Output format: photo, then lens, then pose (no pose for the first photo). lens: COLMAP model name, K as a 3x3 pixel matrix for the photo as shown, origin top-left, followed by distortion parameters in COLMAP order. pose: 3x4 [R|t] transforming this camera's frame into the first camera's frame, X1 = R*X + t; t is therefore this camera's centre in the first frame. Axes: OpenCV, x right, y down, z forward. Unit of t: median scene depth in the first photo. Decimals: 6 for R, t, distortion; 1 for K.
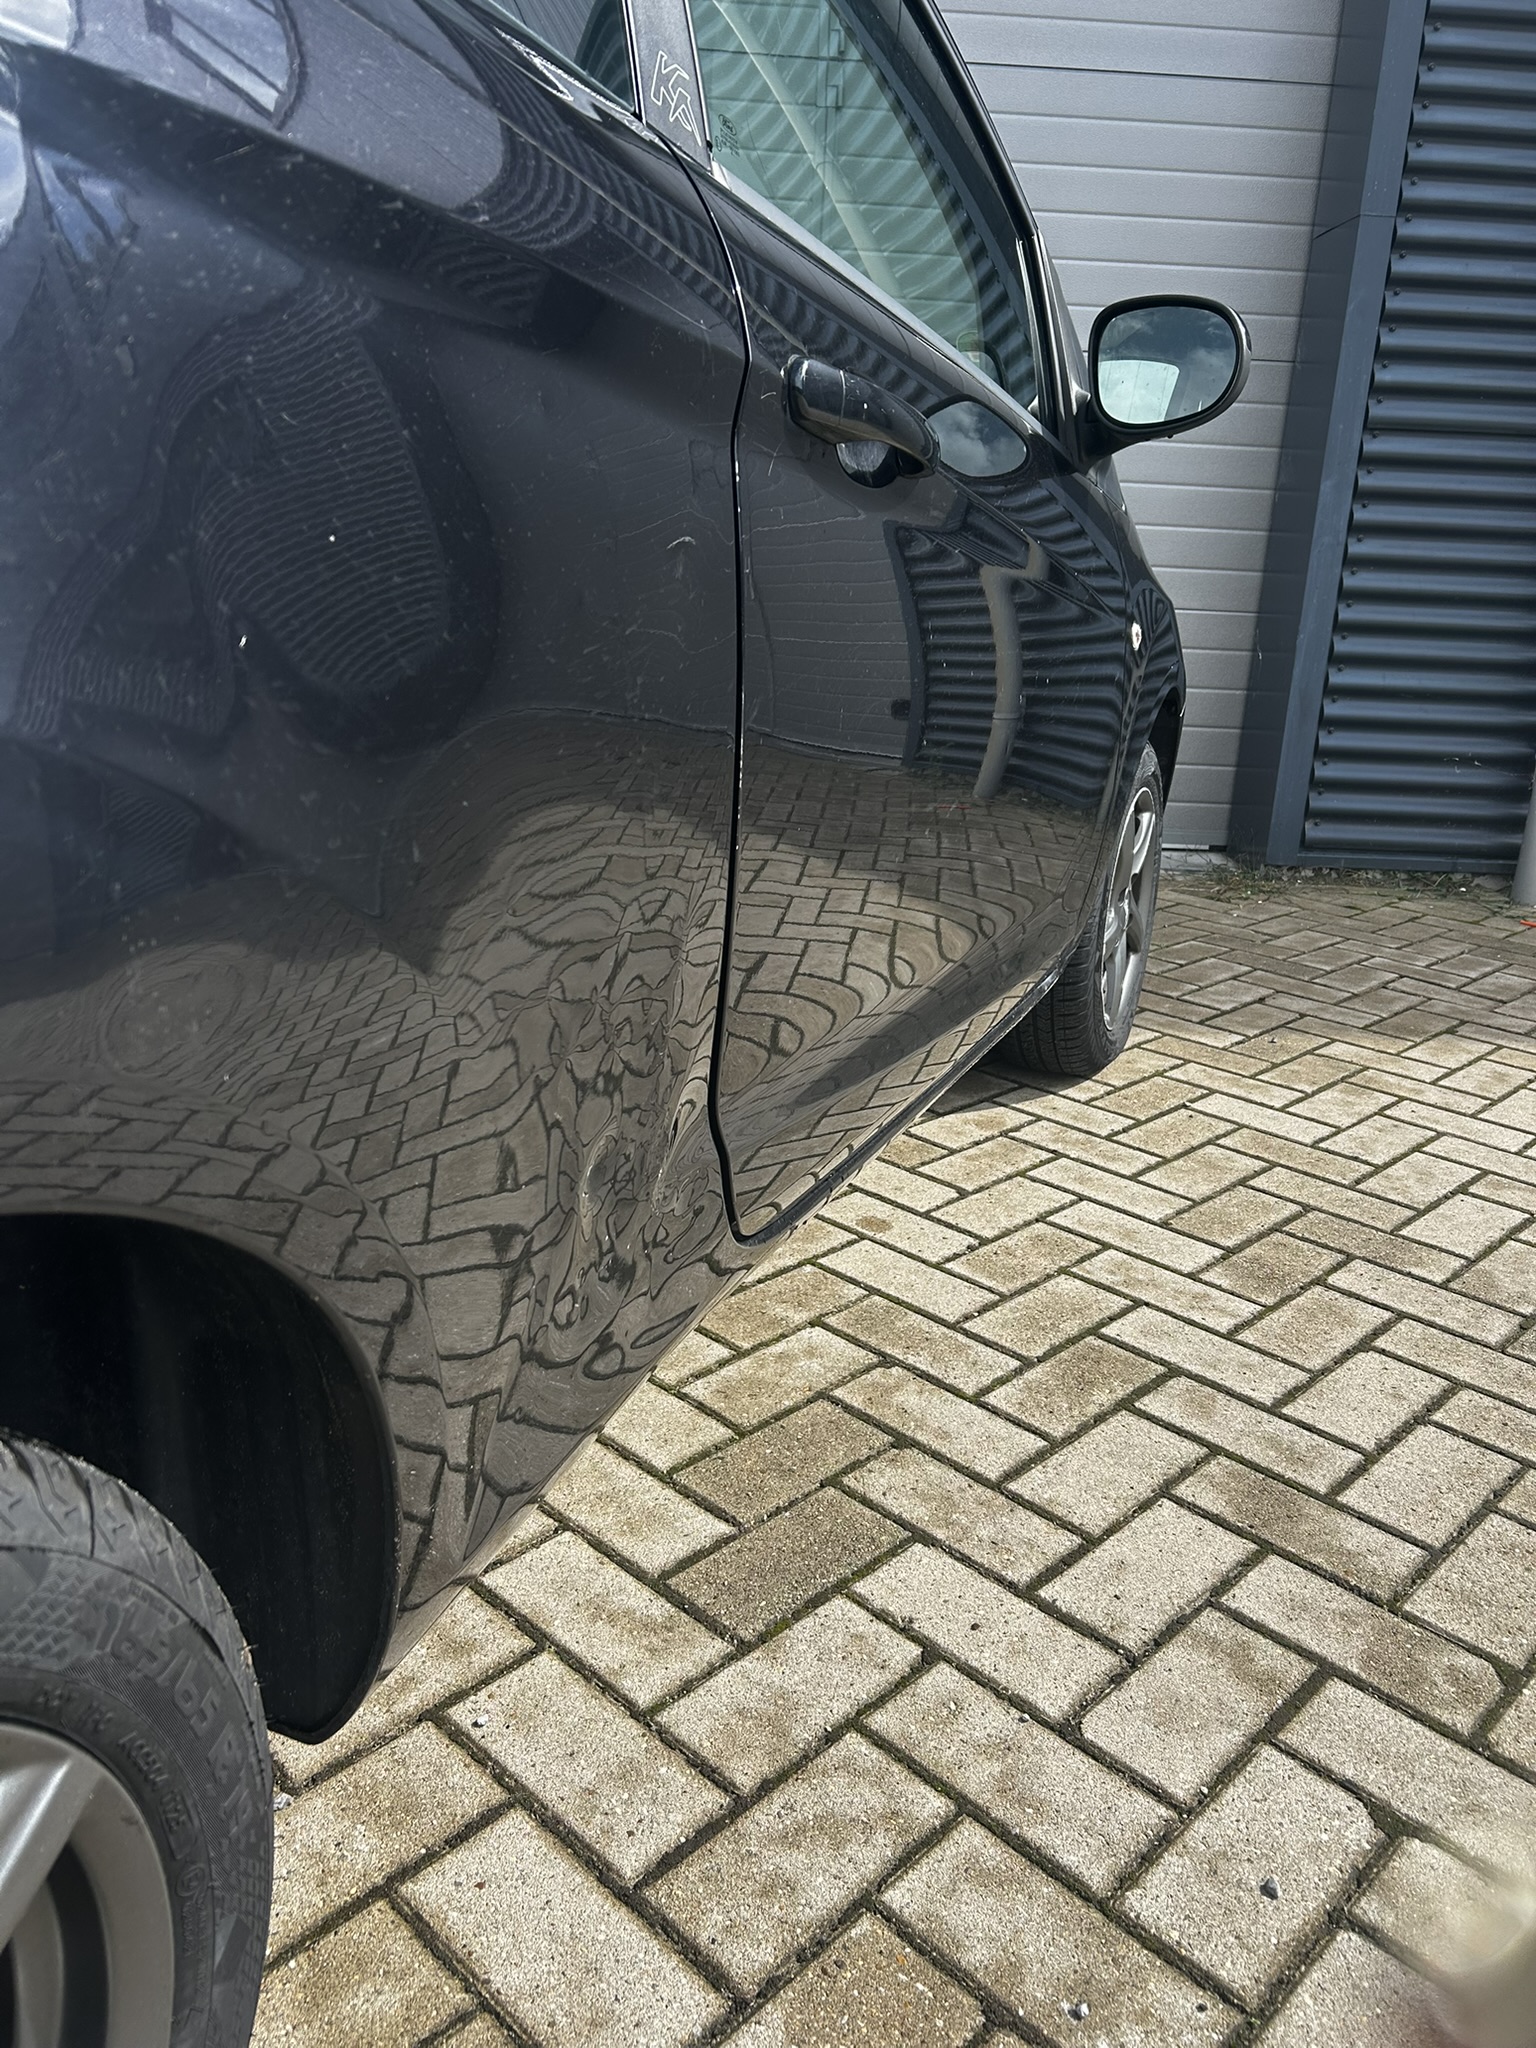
lens RADIAL K [[1542.8, 0, 773.1], [0, 1542.8, 1037.2], [0, 0, 1]] dist [0.036910, -0.041780]
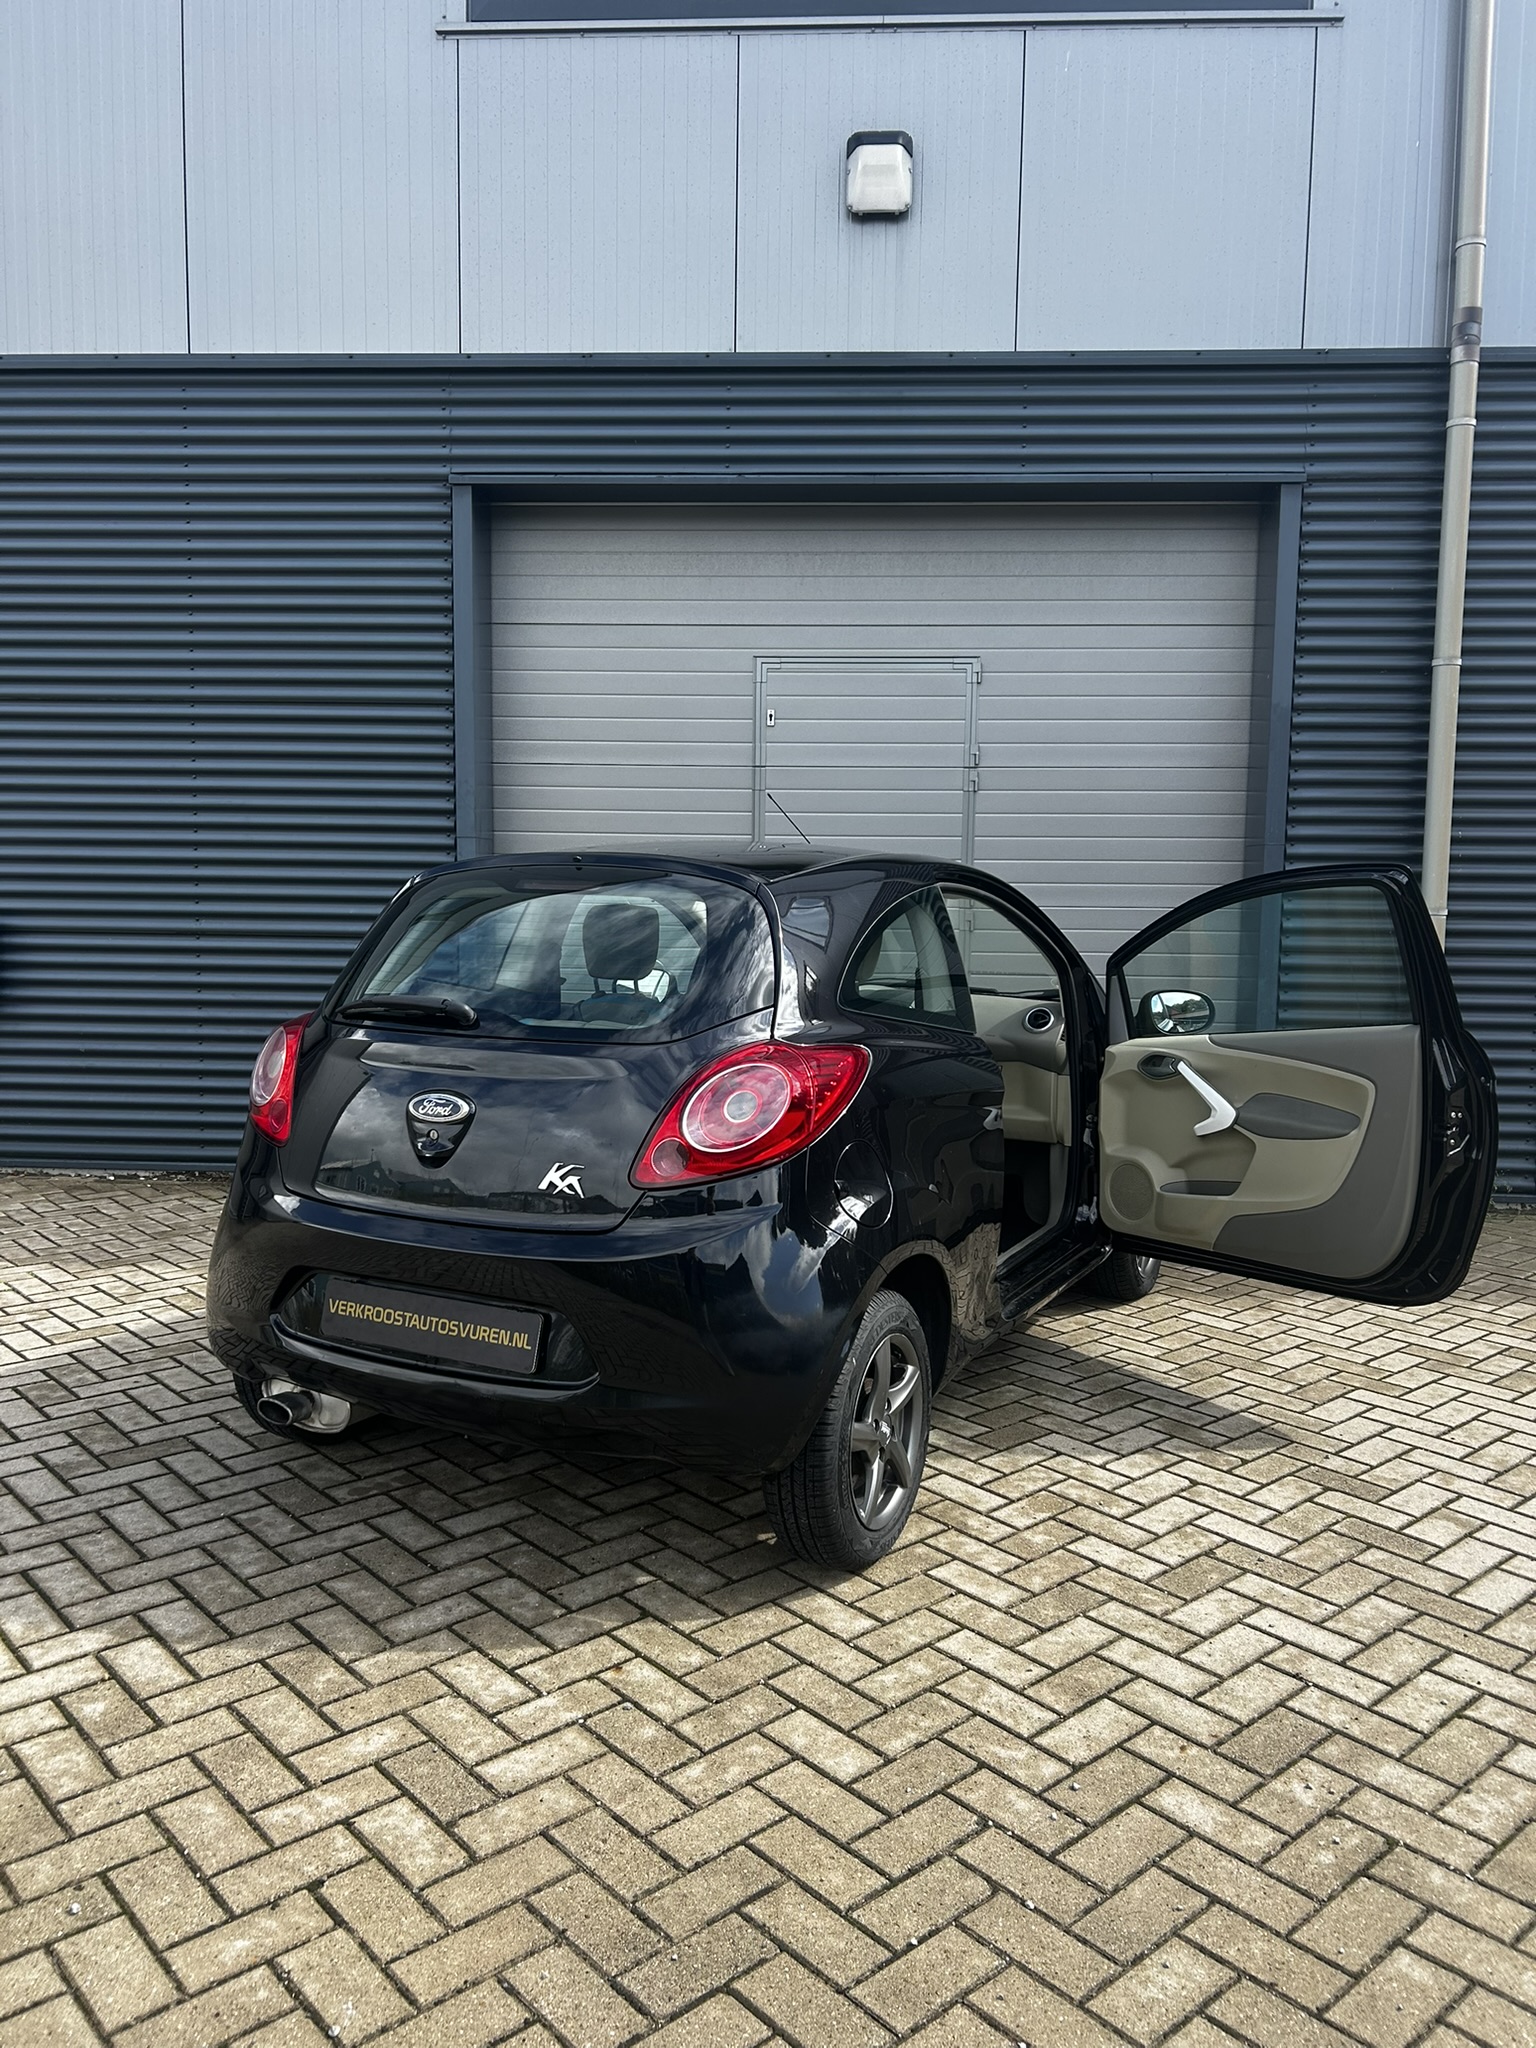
lens RADIAL K [[1542.8, 0, 766.9], [0, 1542.8, 1034.8], [0, 0, 1]] dist [0.036910, -0.041780]
pose [[0.997003, -0.024676, -0.073322, -0.117990], [0.008658, 0.977404, -0.211204, 0.106677], [0.076877, 0.209936, 0.974688, -1.128569]]
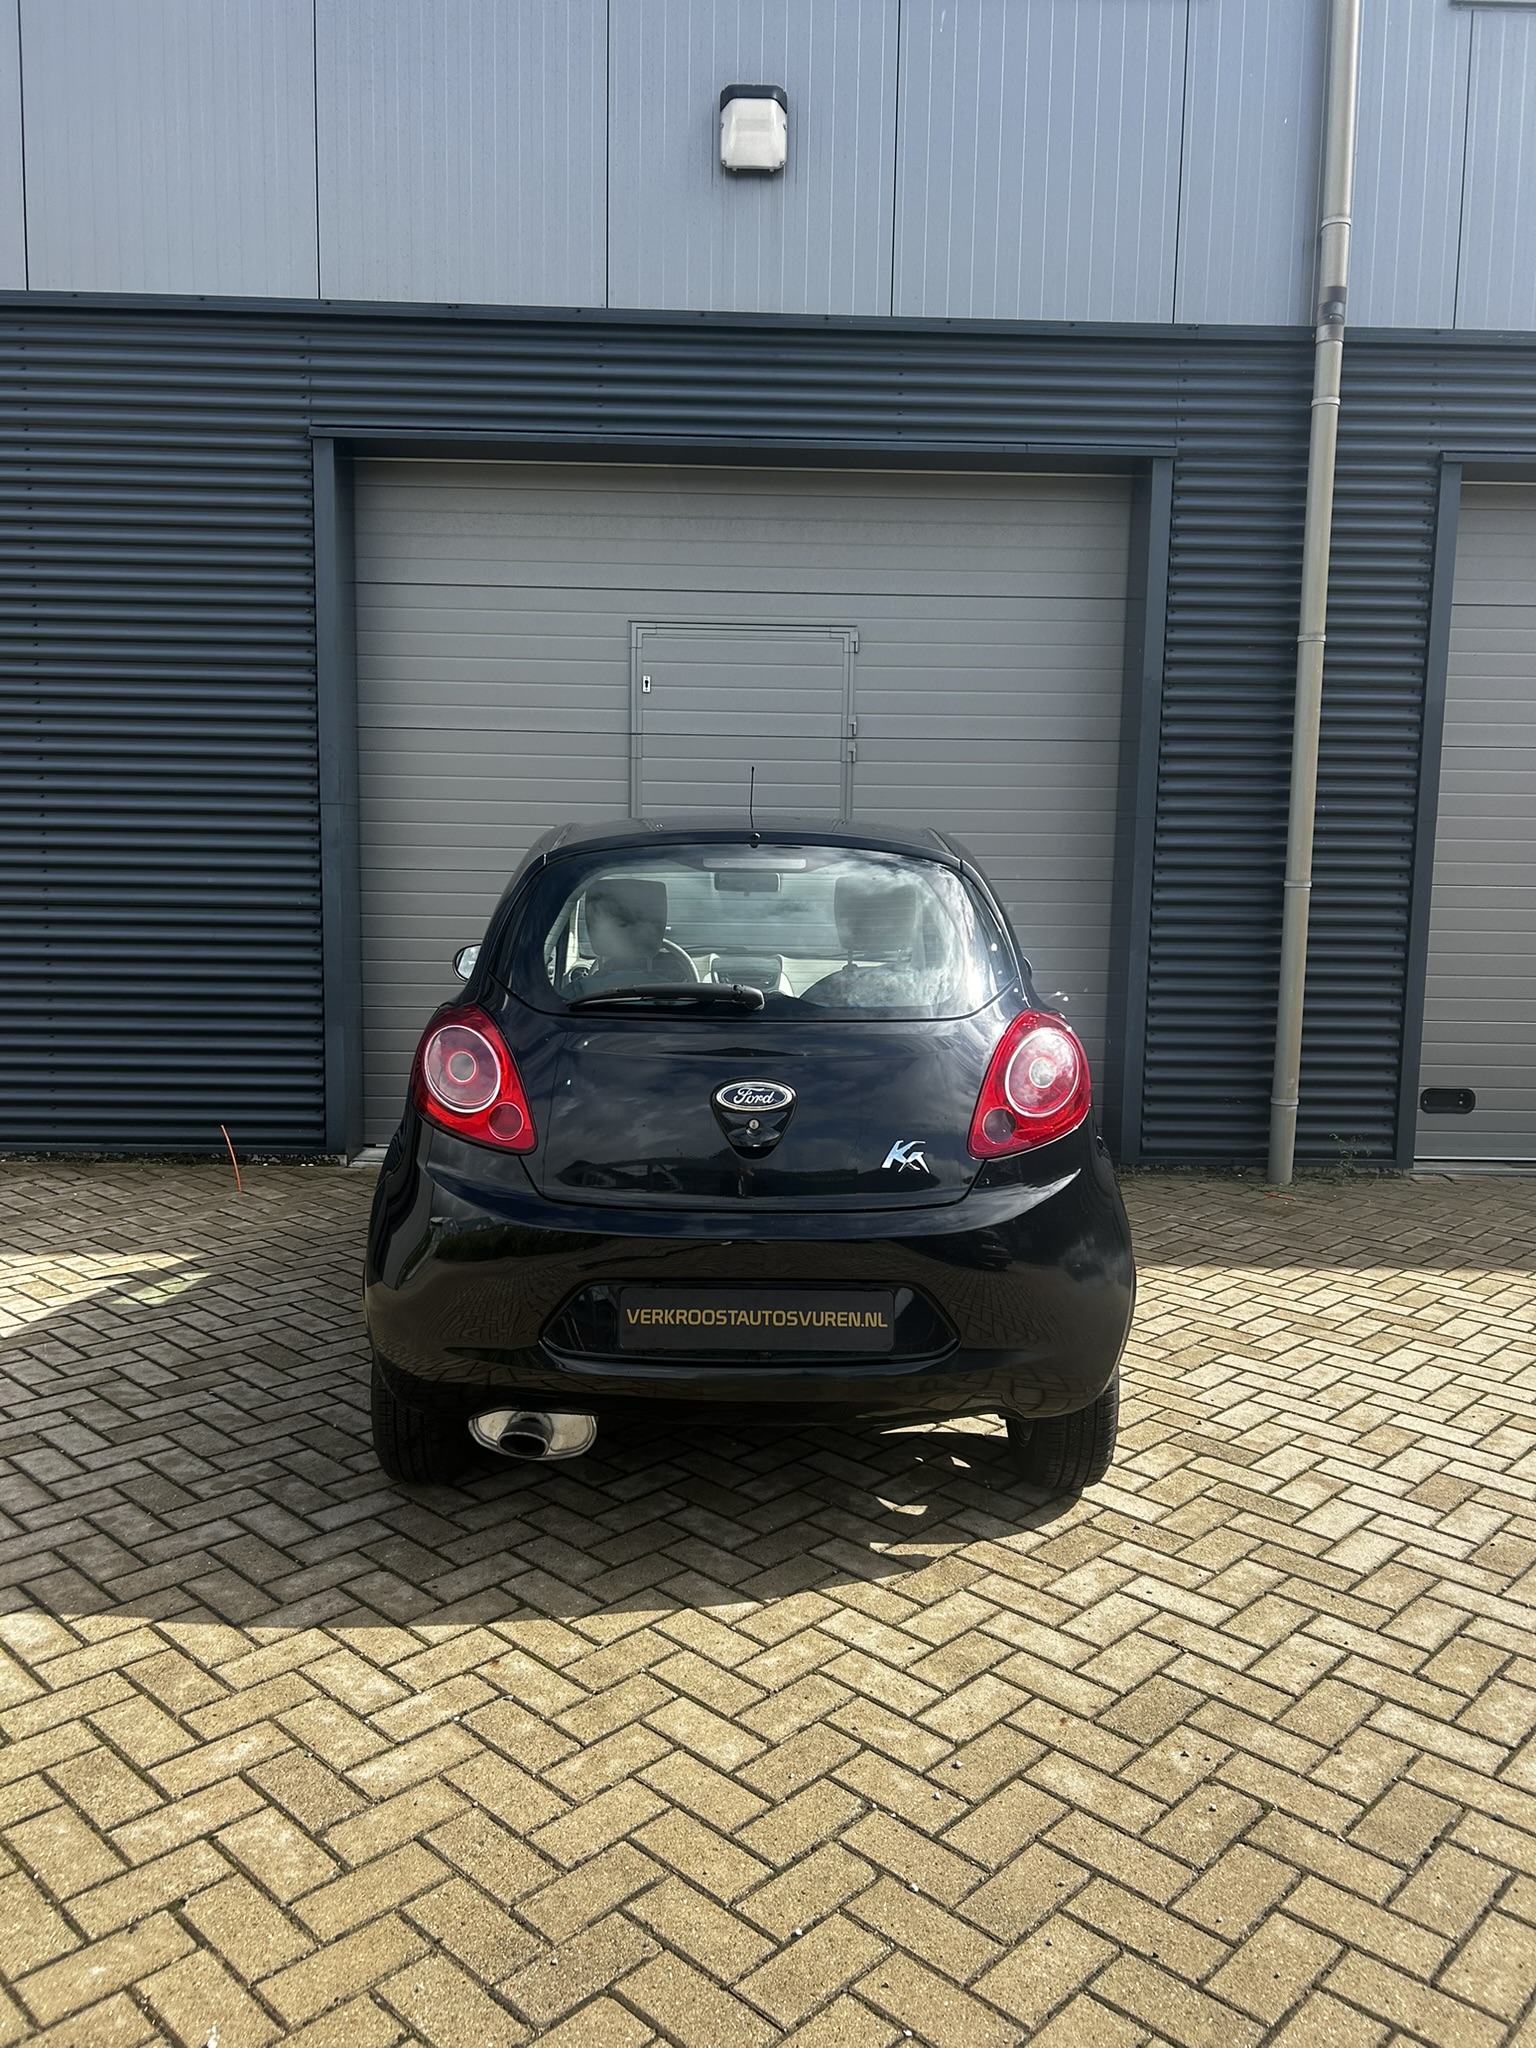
lens RADIAL K [[1542.8, 0, 769.1], [0, 1542.8, 1035.4], [0, 0, 1]] dist [0.036910, -0.041780]
pose [[0.999558, -0.028929, 0.006833, -0.120096], [0.029700, 0.981472, -0.189290, 0.095541], [-0.001230, 0.189409, 0.981897, -1.106665]]
